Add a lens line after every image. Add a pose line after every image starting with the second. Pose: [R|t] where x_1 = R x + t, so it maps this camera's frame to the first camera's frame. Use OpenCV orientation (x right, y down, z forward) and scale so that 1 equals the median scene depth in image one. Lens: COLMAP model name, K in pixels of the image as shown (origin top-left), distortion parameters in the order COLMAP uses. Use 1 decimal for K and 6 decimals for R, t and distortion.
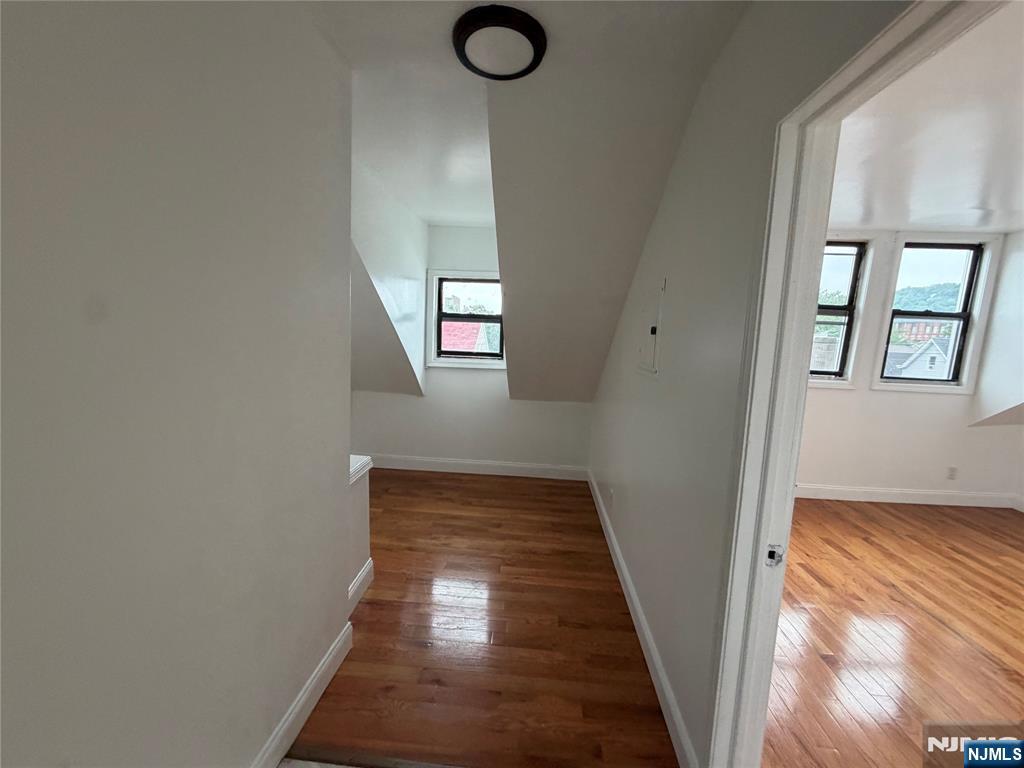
lens RADIAL K [[410.6, 0, 506.3], [0, 410.6, 382.1], [0, 0, 1]] dist [0.000208, -0.000060]
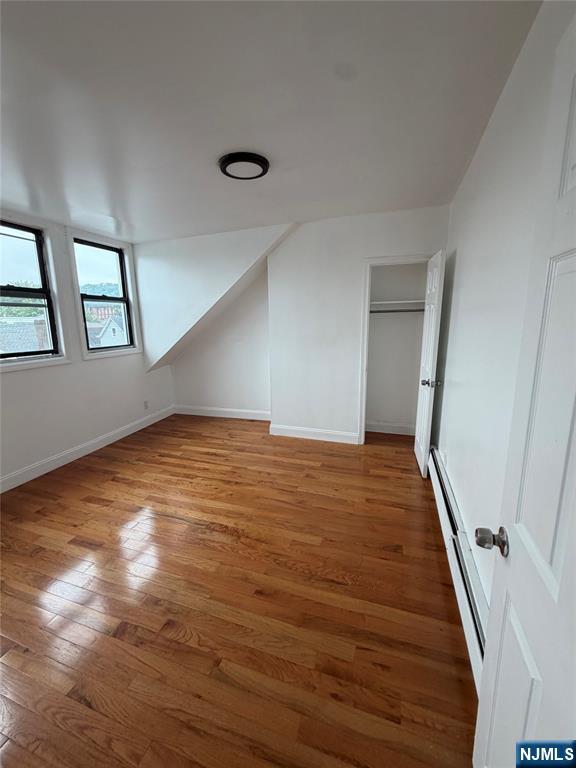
lens RADIAL K [[307.9, 0, 289.2], [0, 307.9, 380.9], [0, 0, 1]] dist [0.000208, -0.000060]
pose [[0.247955, -0.235408, 0.939735, 0.177345], [0.152054, 0.967461, 0.202233, -0.016348], [-0.956764, 0.092746, 0.275682, 0.181400]]
